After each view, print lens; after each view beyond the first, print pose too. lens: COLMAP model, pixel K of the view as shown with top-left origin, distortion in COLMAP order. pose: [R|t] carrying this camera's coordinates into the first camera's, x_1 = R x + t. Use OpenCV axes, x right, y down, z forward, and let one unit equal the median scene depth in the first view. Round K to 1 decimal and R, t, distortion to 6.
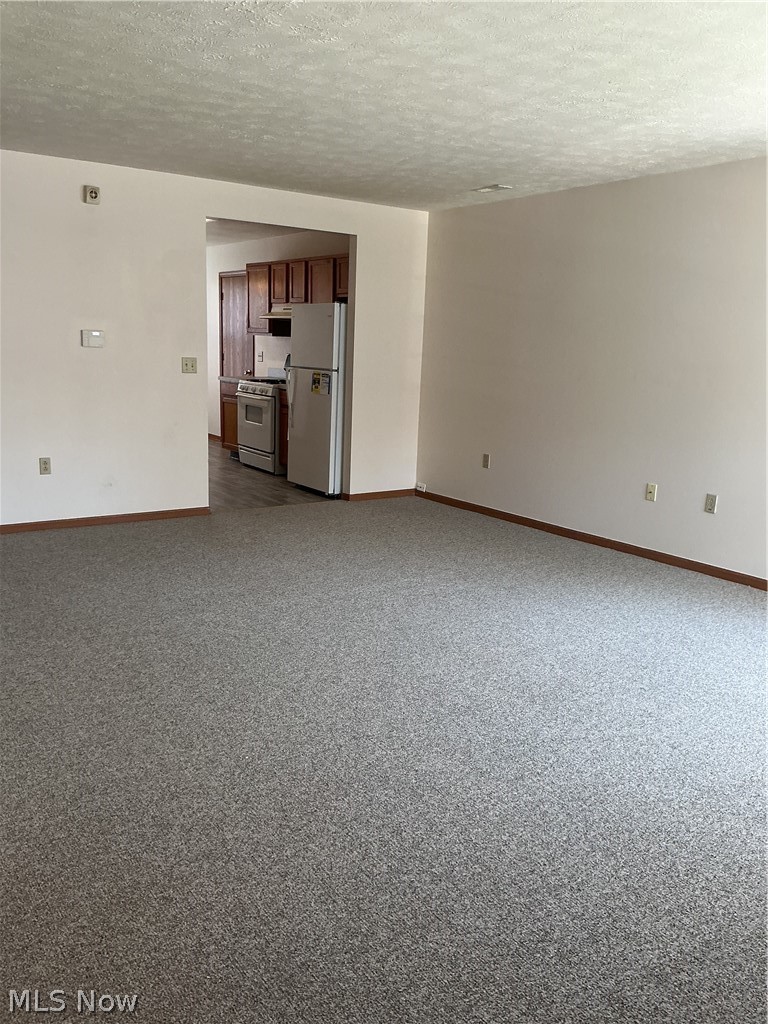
lens RADIAL K [[854.5, 0, 386.4], [0, 854.5, 512.6], [0, 0, 1]] dist [0.118758, -0.230129]
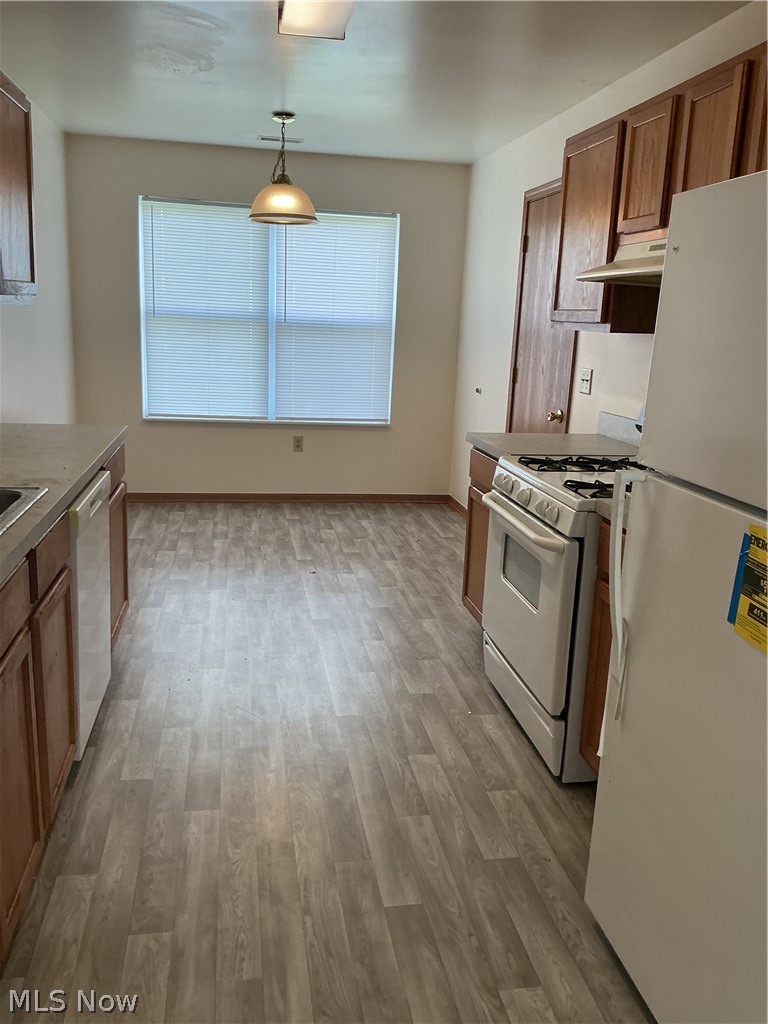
lens RADIAL K [[854.5, 0, 386.4], [0, 854.5, 512.6], [0, 0, 1]] dist [0.118758, -0.230129]
pose [[0.906699, 0.094766, -0.410995, -0.065452], [-0.091073, 0.995433, 0.028608, -0.135563], [0.411829, 0.011492, 0.911188, 0.651631]]
